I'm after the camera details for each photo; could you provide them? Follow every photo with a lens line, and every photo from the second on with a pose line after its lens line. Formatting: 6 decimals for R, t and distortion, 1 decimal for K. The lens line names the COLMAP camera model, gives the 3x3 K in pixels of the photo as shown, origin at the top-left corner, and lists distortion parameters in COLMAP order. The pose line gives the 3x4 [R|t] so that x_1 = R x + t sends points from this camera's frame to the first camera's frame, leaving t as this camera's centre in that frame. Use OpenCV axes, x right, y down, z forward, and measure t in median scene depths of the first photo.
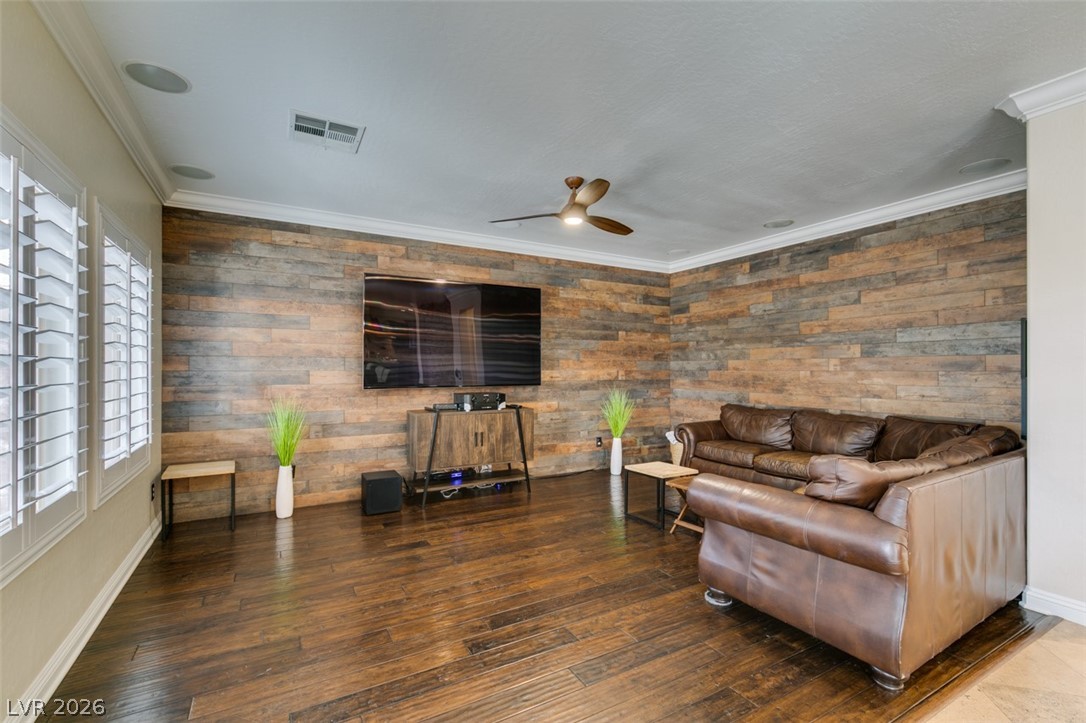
lens RADIAL K [[485.6, 0, 539.4], [0, 485.6, 366.1], [0, 0, 1]] dist [0.002887, -0.001063]
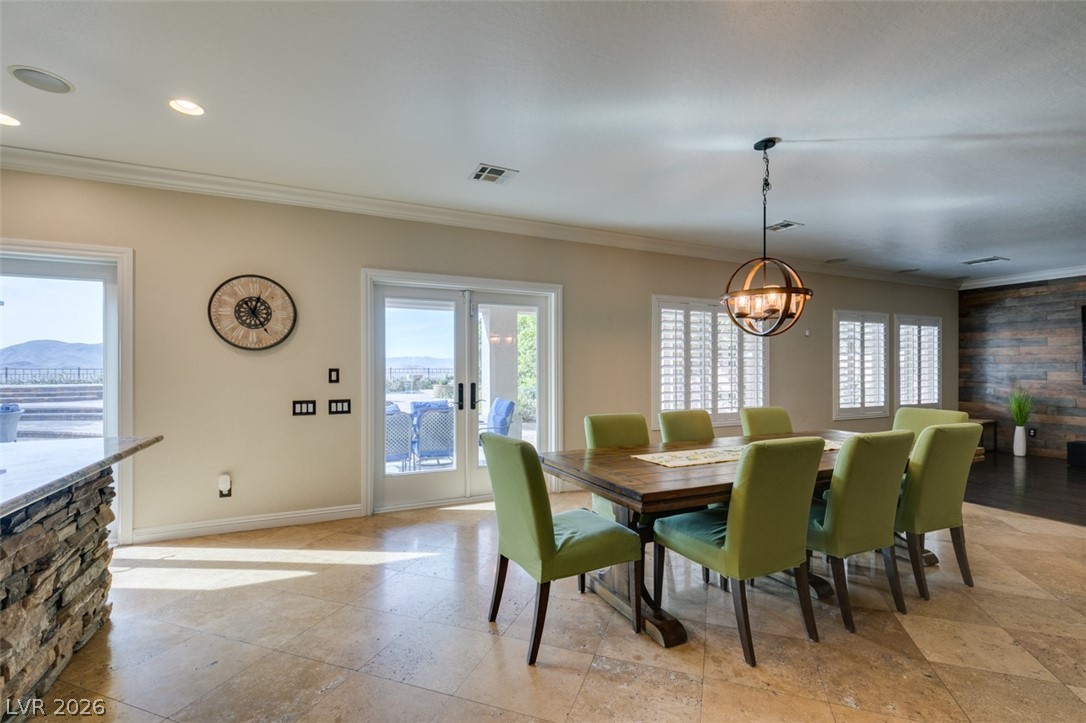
lens RADIAL K [[485.9, 0, 542.5], [0, 485.9, 370.1], [0, 0, 1]] dist [0.001578, 0.000083]
pose [[-0.086837, -0.000172, -0.996223, 1.284714], [0.002288, 0.999997, -0.000372, 0.001417], [0.996220, -0.002312, -0.086836, -0.515893]]
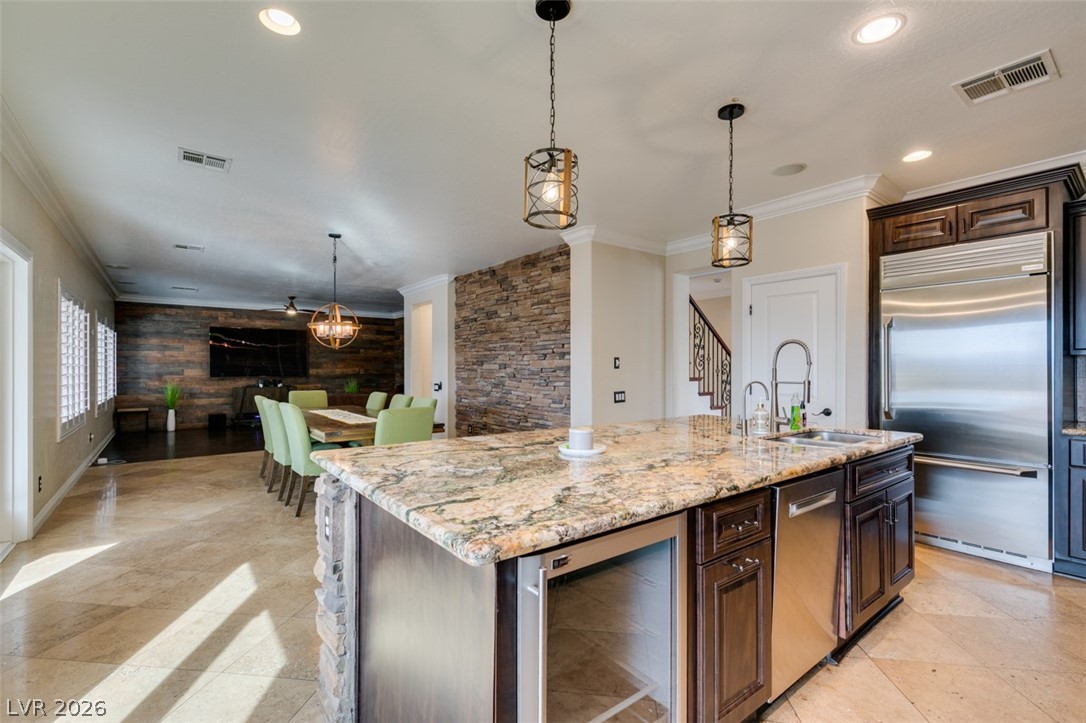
lens RADIAL K [[485.6, 0, 539.4], [0, 485.6, 366.1], [0, 0, 1]] dist [0.002887, -0.001063]
pose [[0.991362, -0.001285, 0.131145, 0.894925], [0.001323, 0.999999, -0.000197, -0.003223], [-0.131145, 0.000369, 0.991363, -1.499875]]
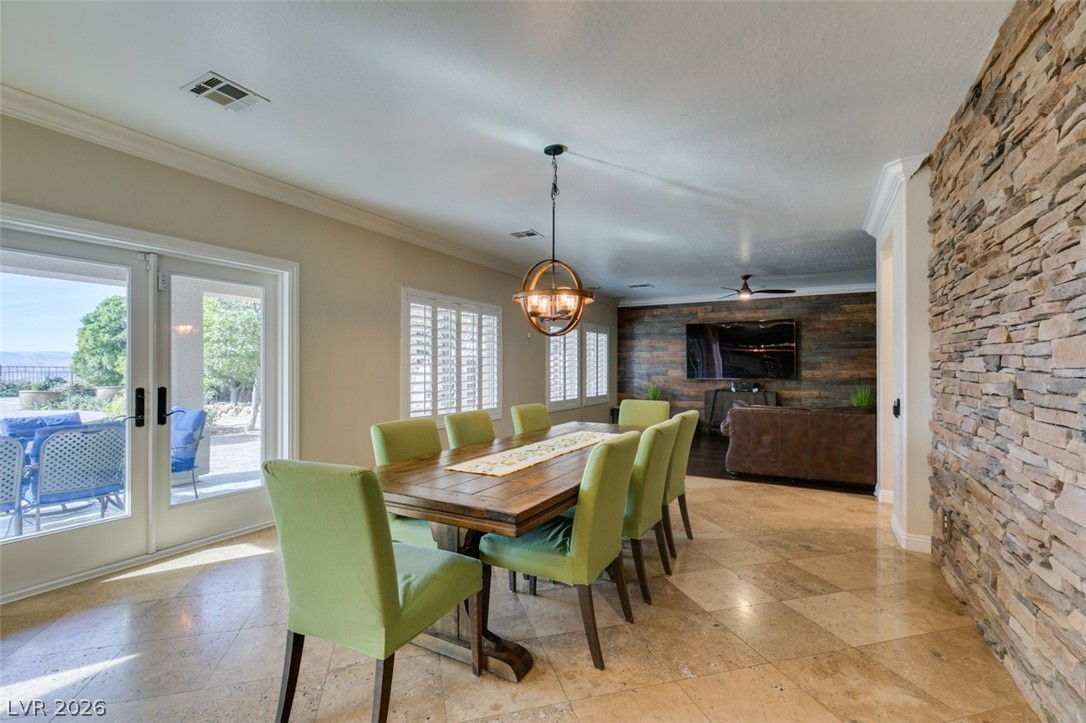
lens RADIAL K [[485.6, 0, 539.4], [0, 485.6, 366.1], [0, 0, 1]] dist [0.002887, -0.001063]
pose [[0.507565, -0.004736, -0.861601, 1.166946], [0.001716, 0.999988, -0.004485, 0.001122], [0.861612, 0.000798, 0.507567, -0.643053]]
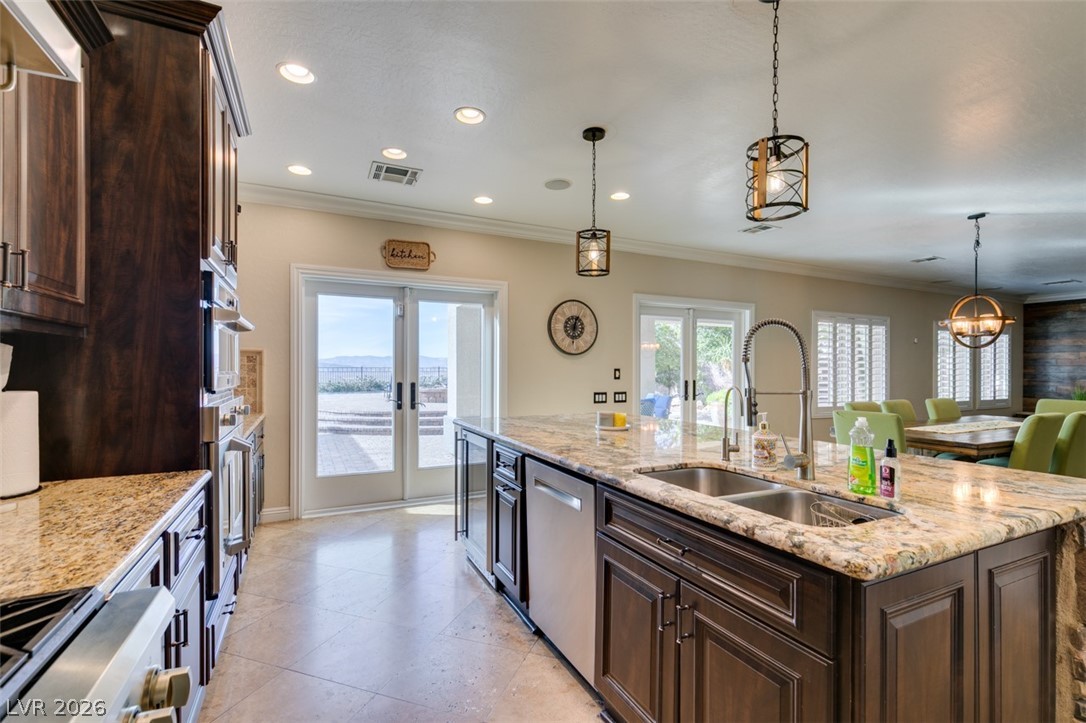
lens RADIAL K [[485.3, 0, 541.9], [0, 485.3, 369.9], [0, 0, 1]] dist [0.002146, -0.000620]
pose [[-0.075096, 0.001537, -0.997175, 1.647617], [-0.001707, 0.999997, 0.001670, -0.001360], [0.997175, 0.001827, -0.075093, -1.096129]]
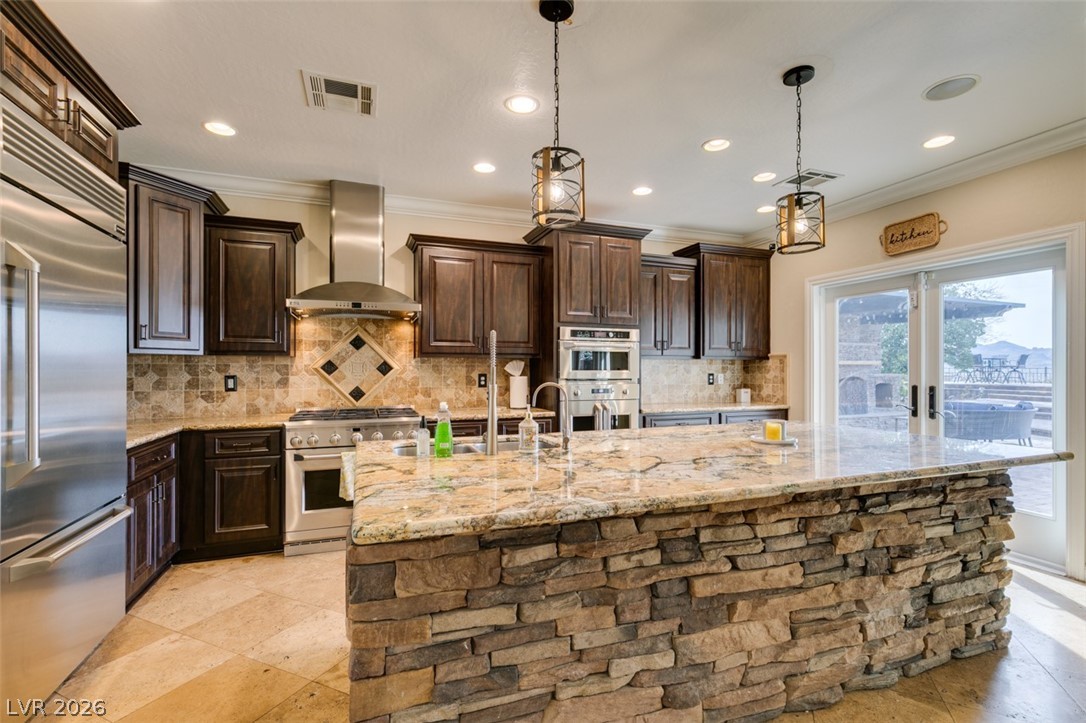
lens RADIAL K [[488.6, 0, 544.1], [0, 488.6, 367.1], [0, 0, 1]] dist [0.005450, -0.000607]
pose [[-0.986933, -0.001721, 0.161125, 1.158266], [-0.002577, 0.999984, -0.005102, 0.001449], [-0.161113, -0.005451, -0.986921, -0.484416]]
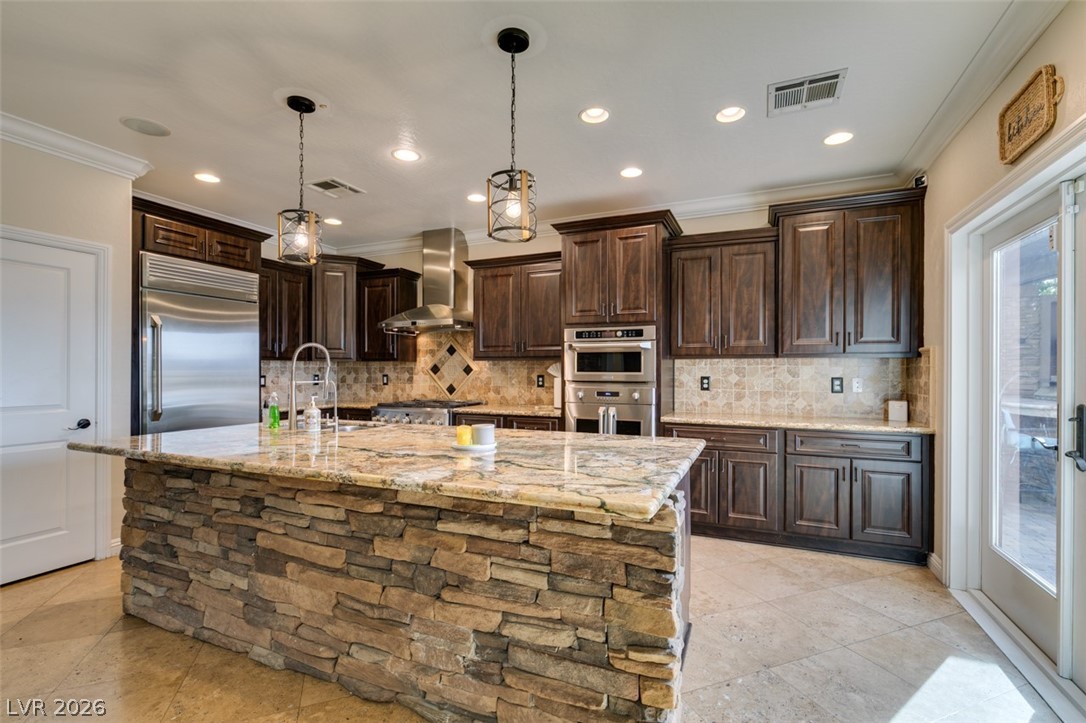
lens RADIAL K [[489.9, 0, 545.3], [0, 489.9, 371.9], [0, 0, 1]] dist [0.003637, -0.000083]
pose [[-0.594590, -0.005354, 0.804011, 0.552264], [-0.005229, 0.999982, 0.002792, 0.000275], [-0.804012, -0.002544, -0.594608, -0.807349]]
